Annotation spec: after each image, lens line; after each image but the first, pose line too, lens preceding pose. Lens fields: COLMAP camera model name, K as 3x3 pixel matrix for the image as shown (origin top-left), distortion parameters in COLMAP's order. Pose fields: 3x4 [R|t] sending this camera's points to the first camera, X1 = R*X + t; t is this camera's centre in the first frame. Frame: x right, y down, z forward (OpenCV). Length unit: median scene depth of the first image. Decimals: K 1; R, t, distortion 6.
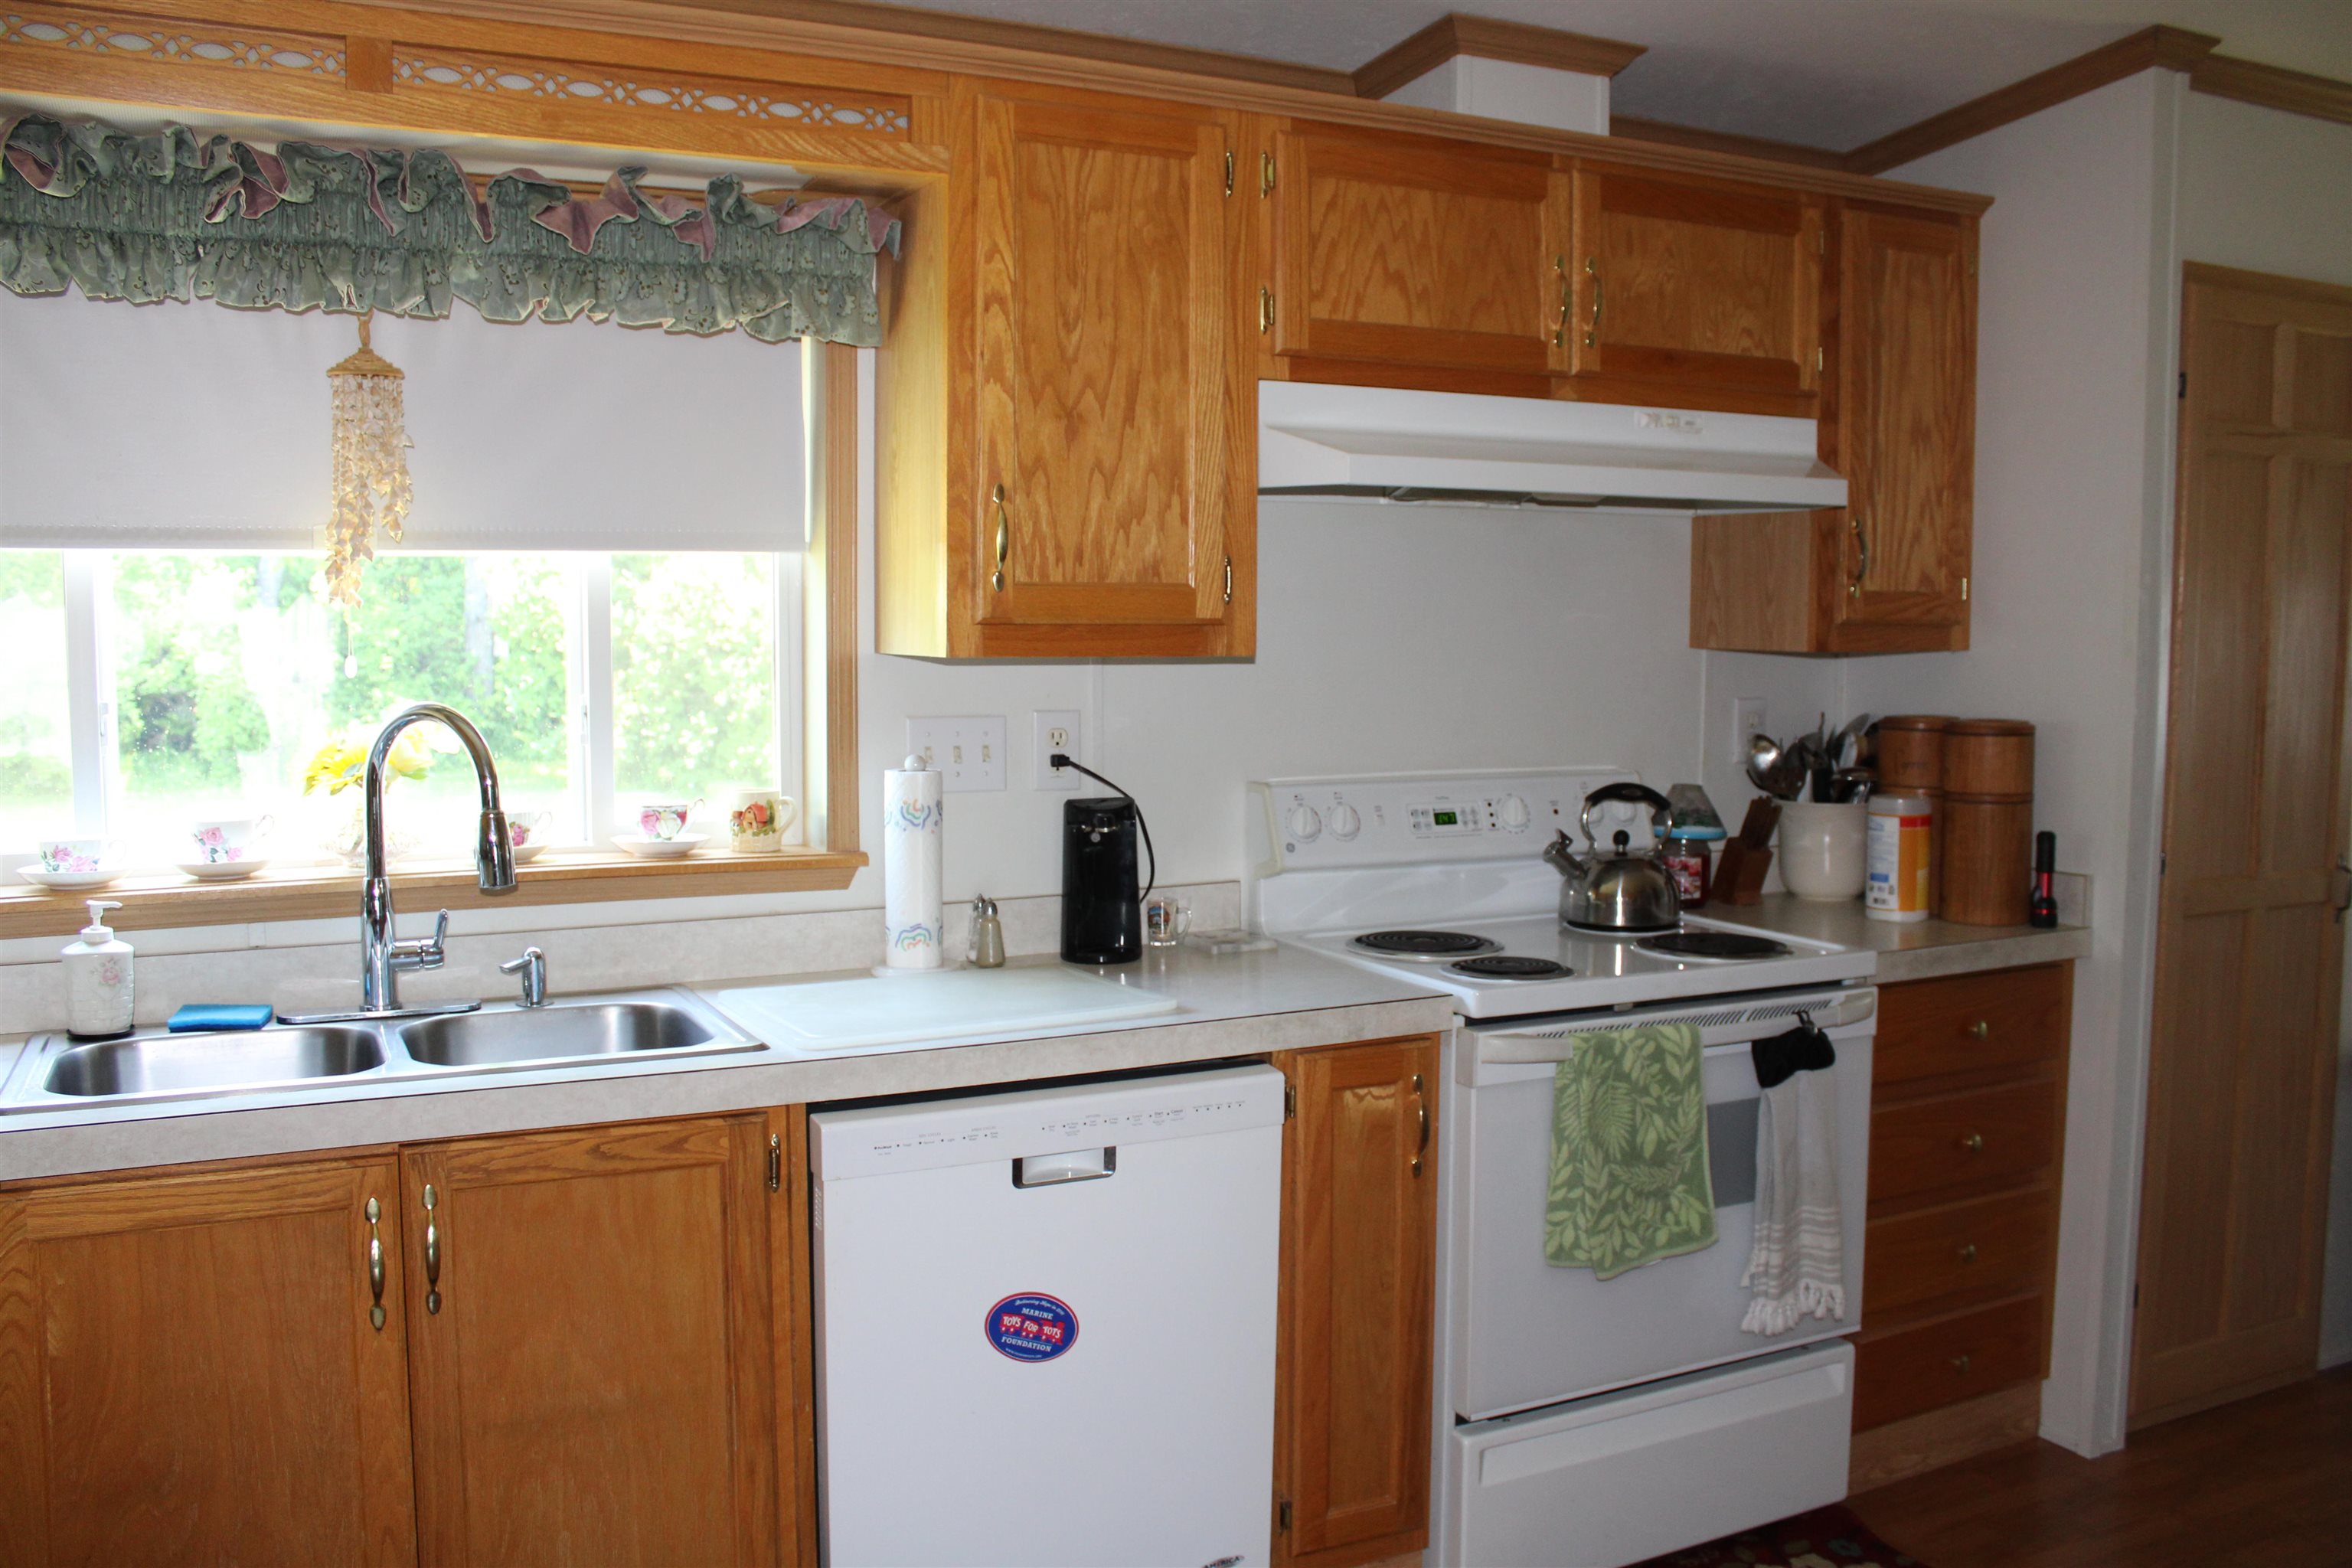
lens RADIAL K [[1945.3, 0, 1170.0], [0, 1945.3, 776.9], [0, 0, 1]] dist [-0.166374, 0.144611]
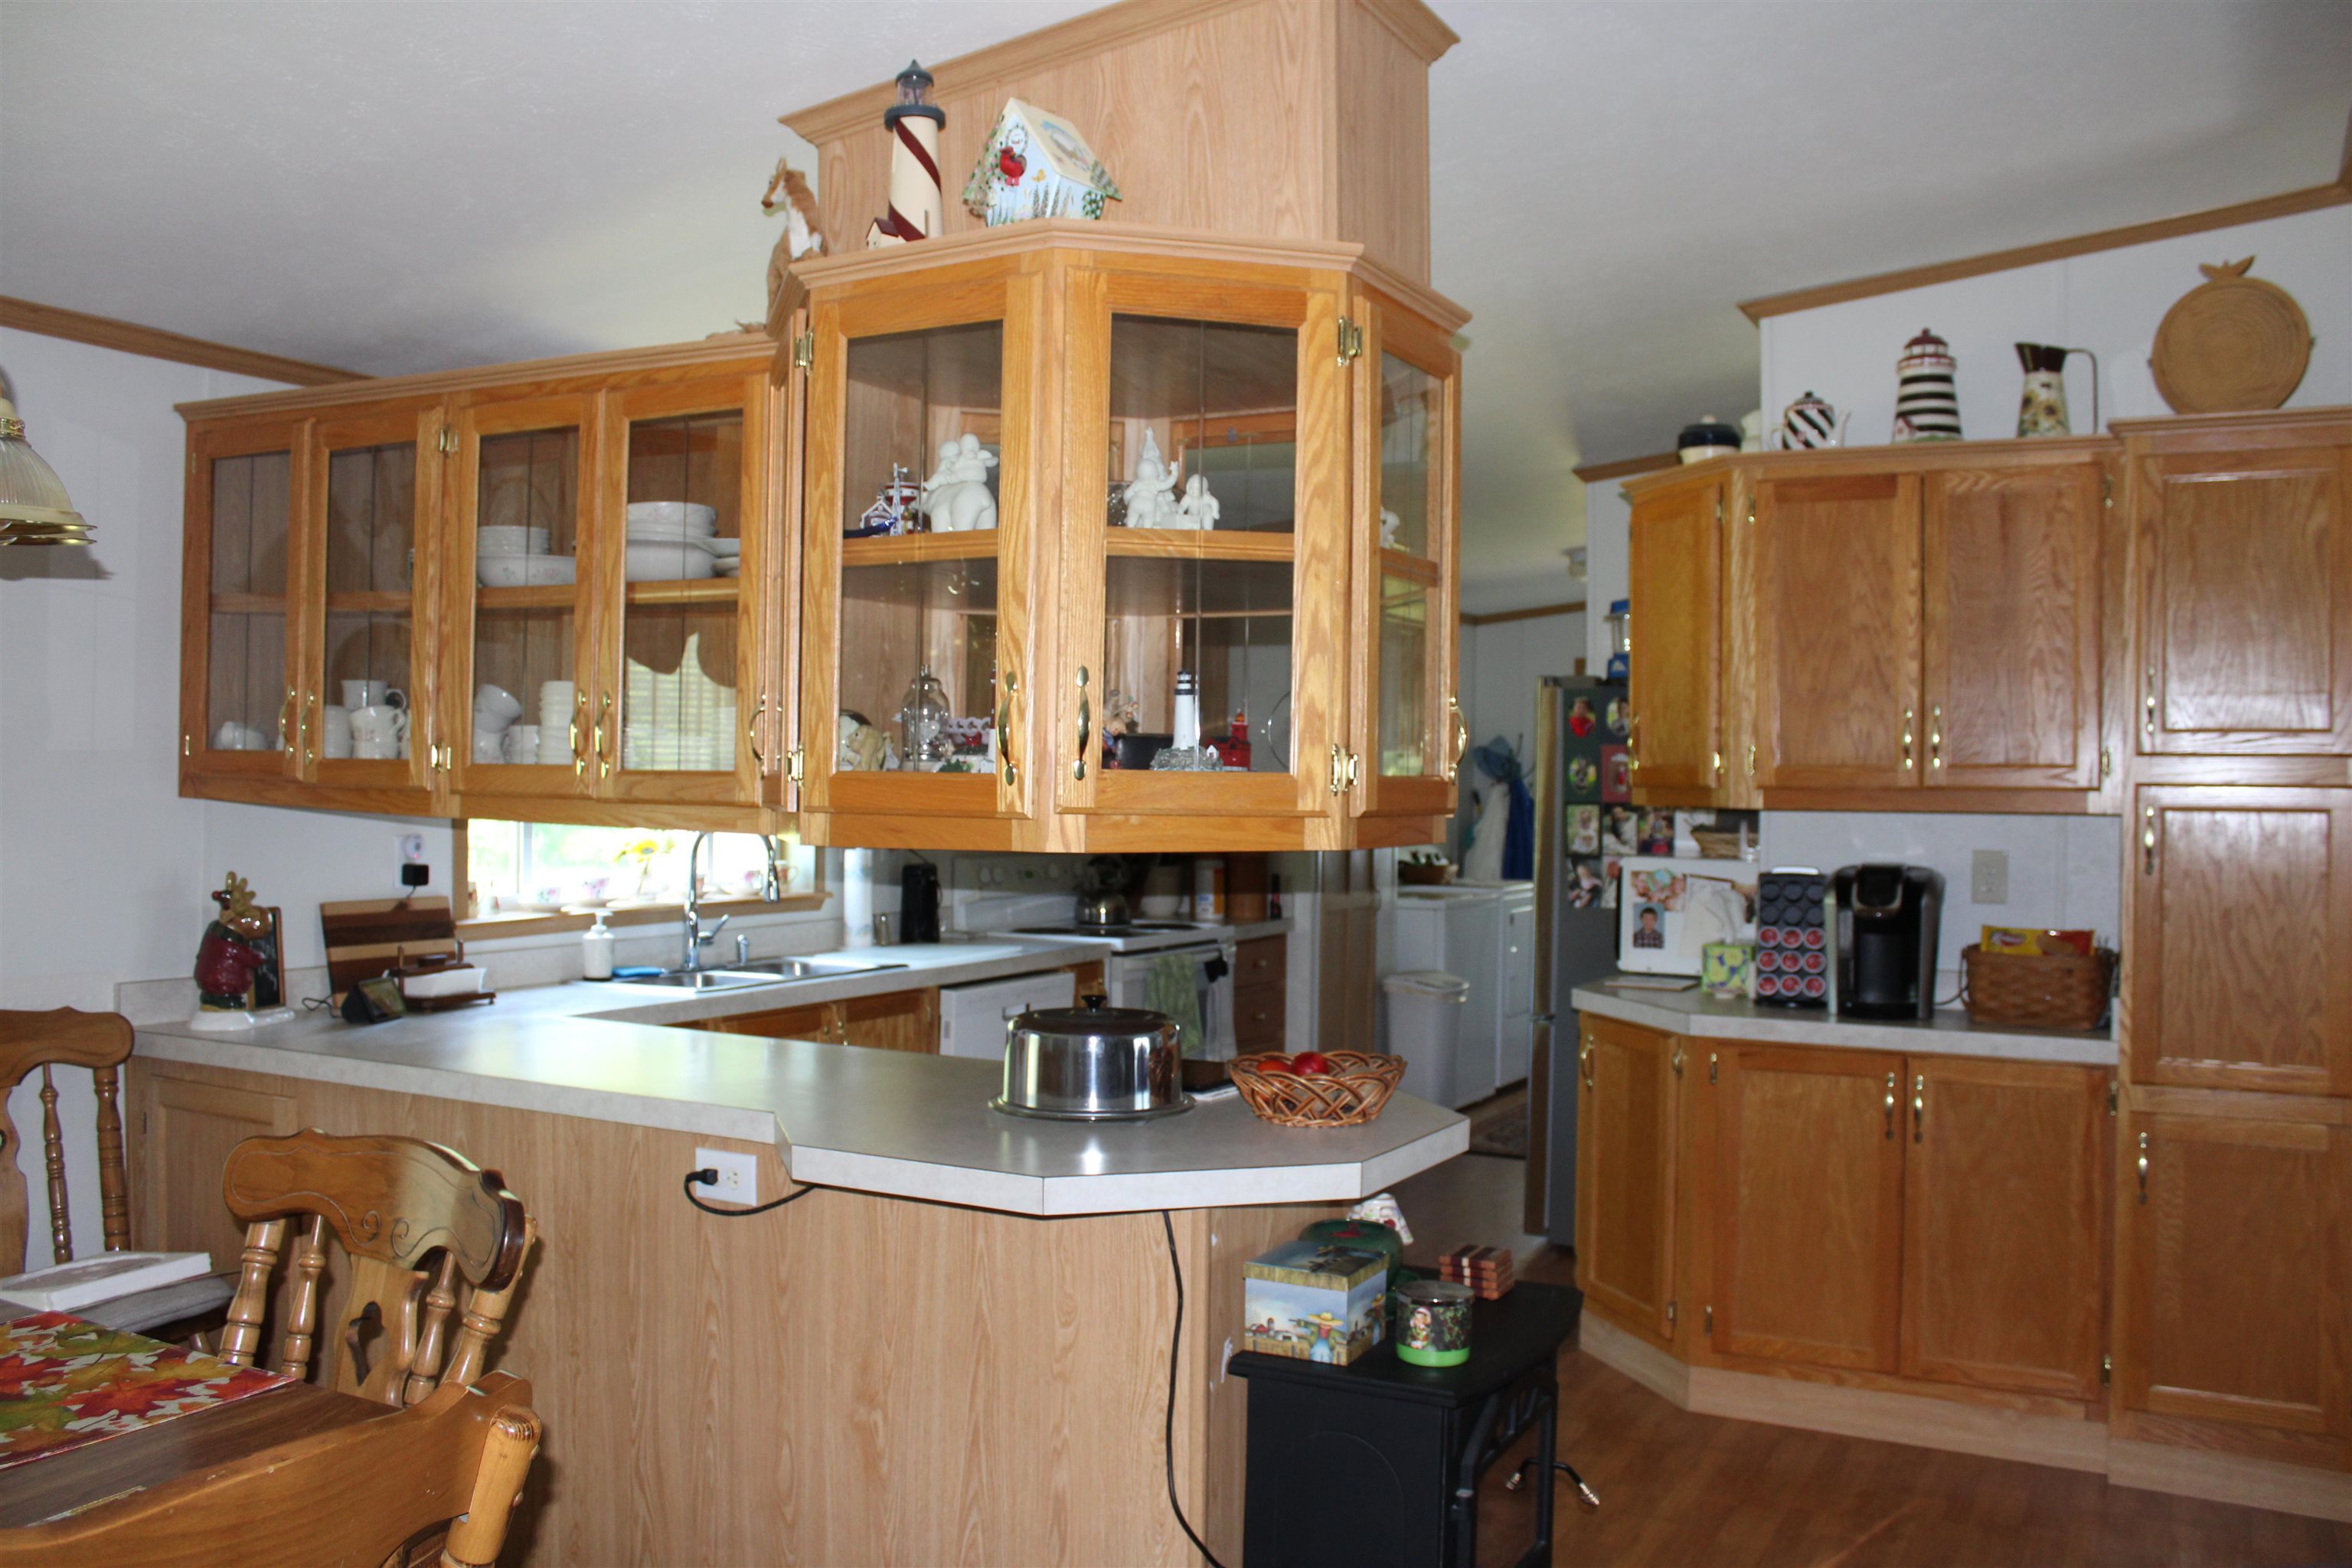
lens RADIAL K [[1945.3, 0, 1170.0], [0, 1945.3, 776.9], [0, 0, 1]] dist [-0.166374, 0.144611]
pose [[0.819476, 0.004903, 0.573093, -1.045618], [0.037105, 0.997412, -0.061590, 0.058757], [-0.571911, 0.071736, 0.817173, -0.869929]]
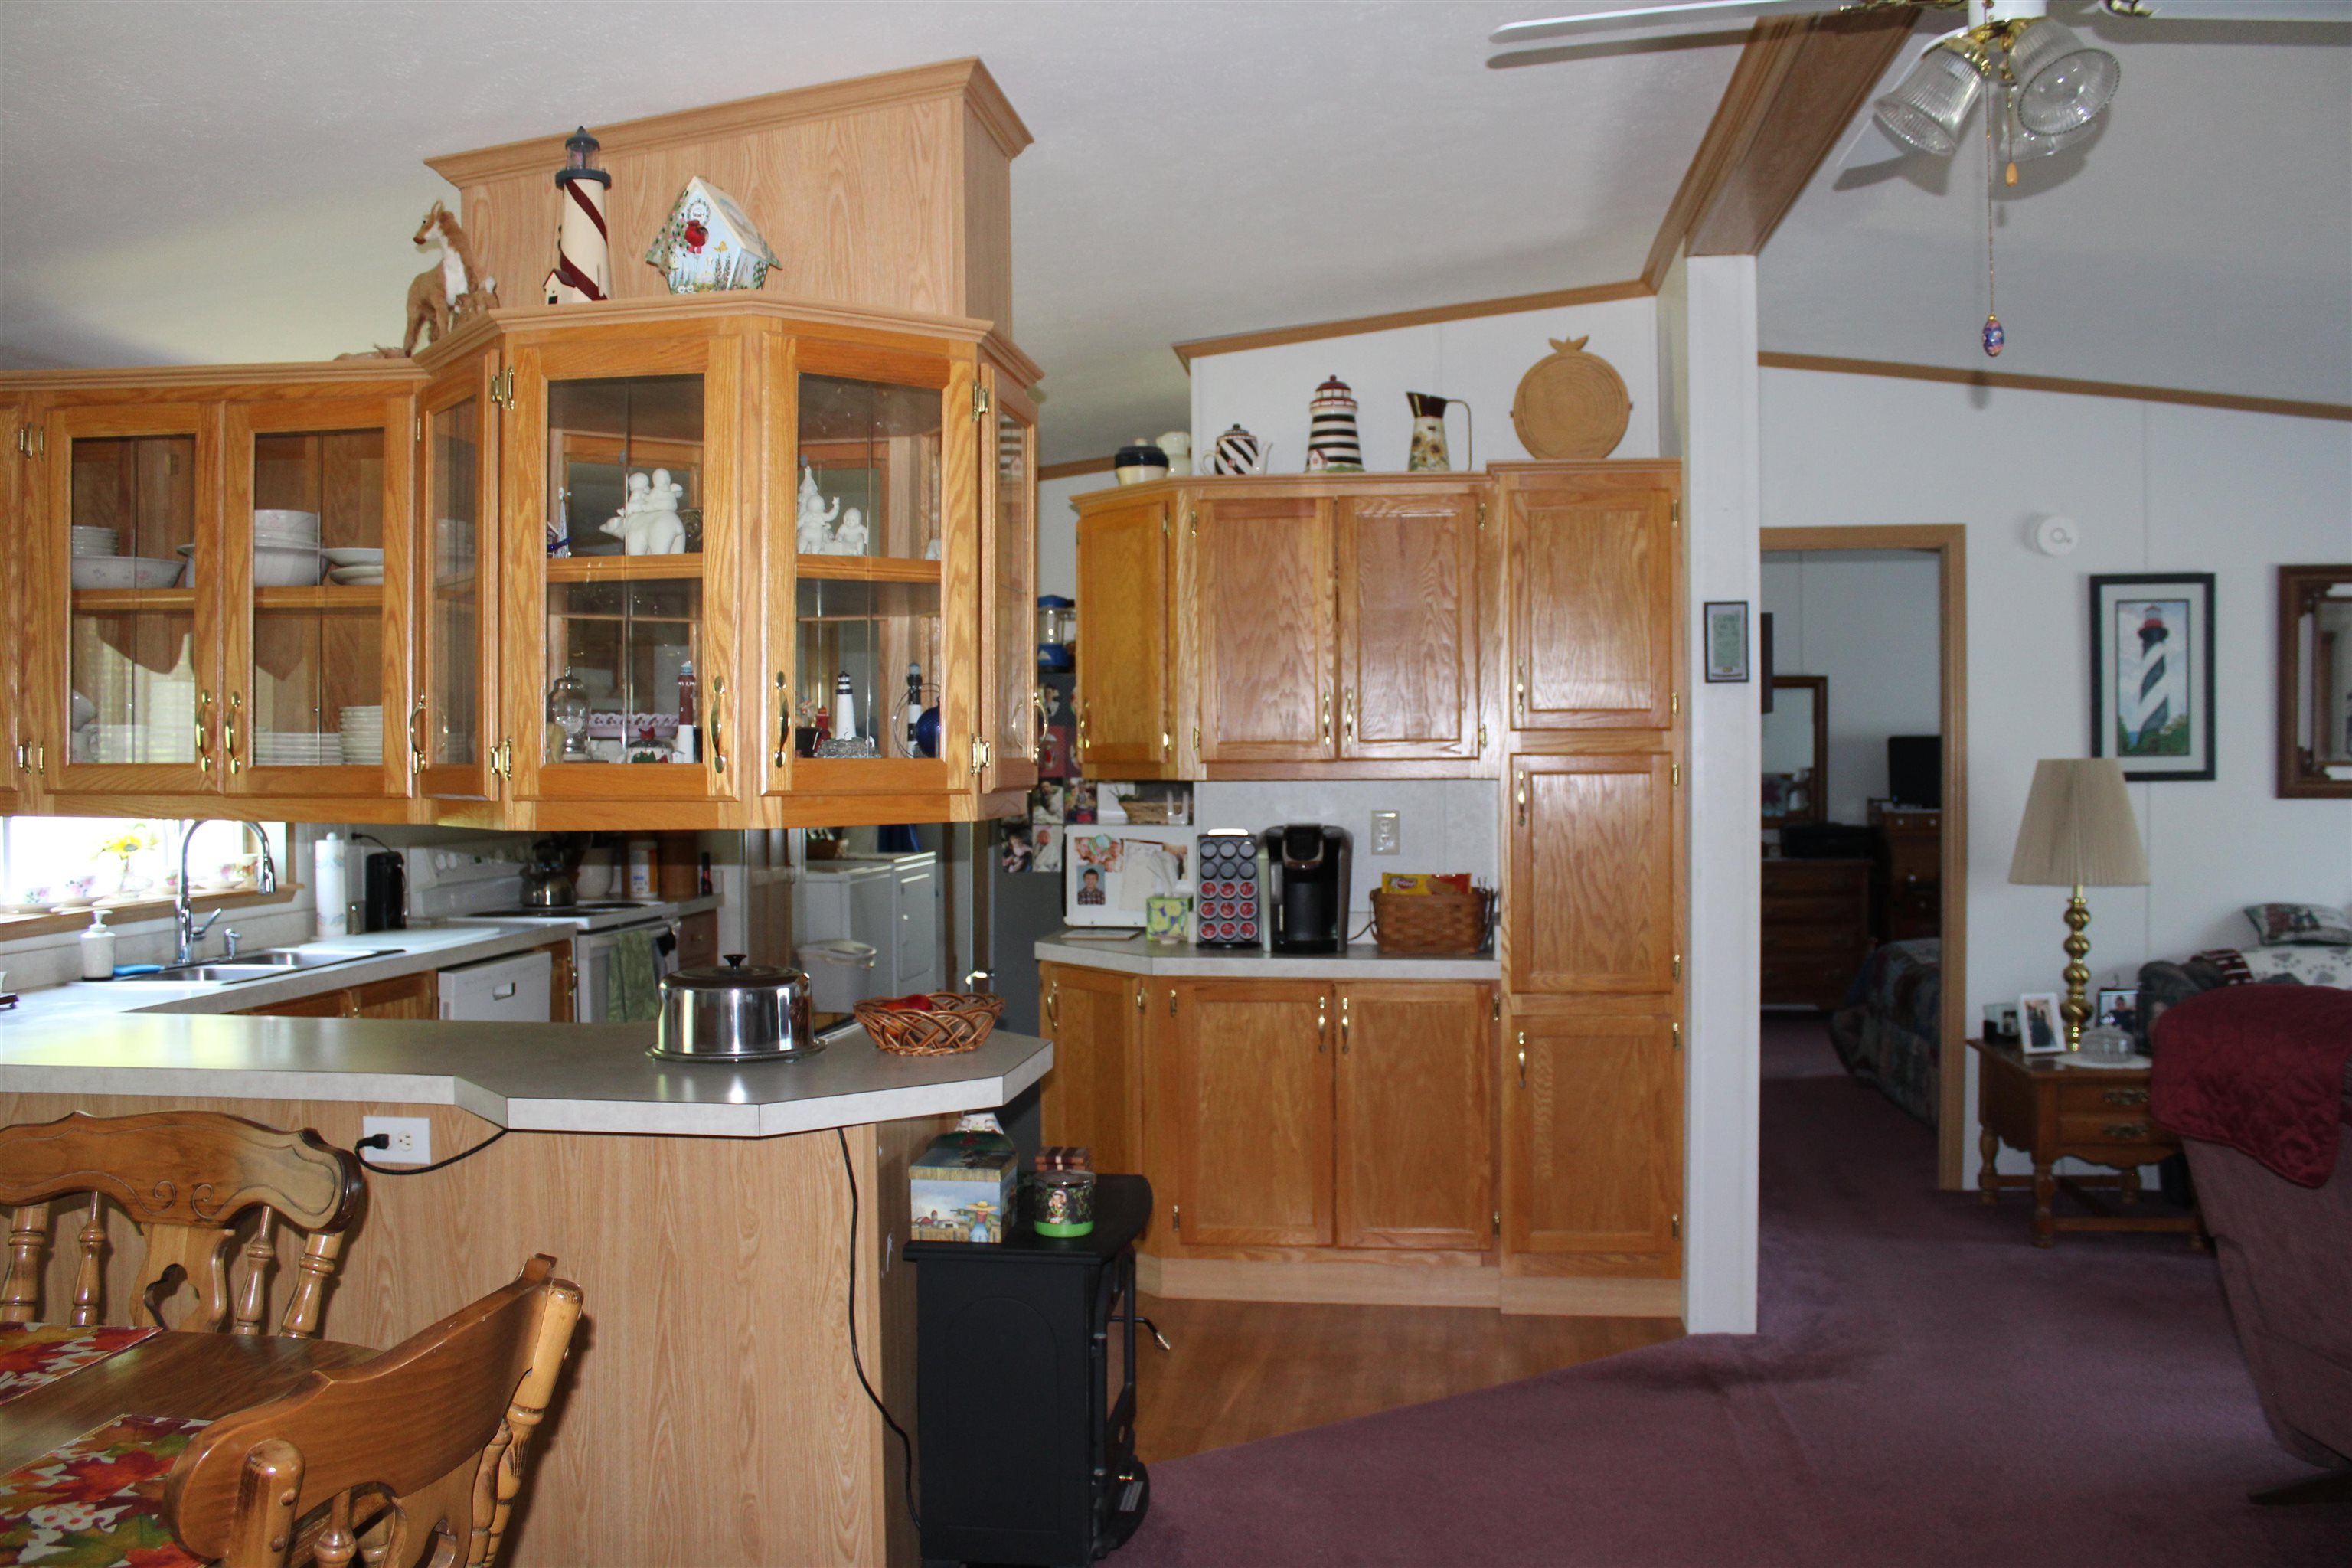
lens RADIAL K [[1945.3, 0, 1170.0], [0, 1945.3, 776.9], [0, 0, 1]] dist [-0.166374, 0.144611]
pose [[0.559459, -0.017025, 0.828683, -1.315959], [0.073890, 0.996833, -0.029404, 0.055600], [-0.825558, 0.077682, 0.558945, -0.879922]]
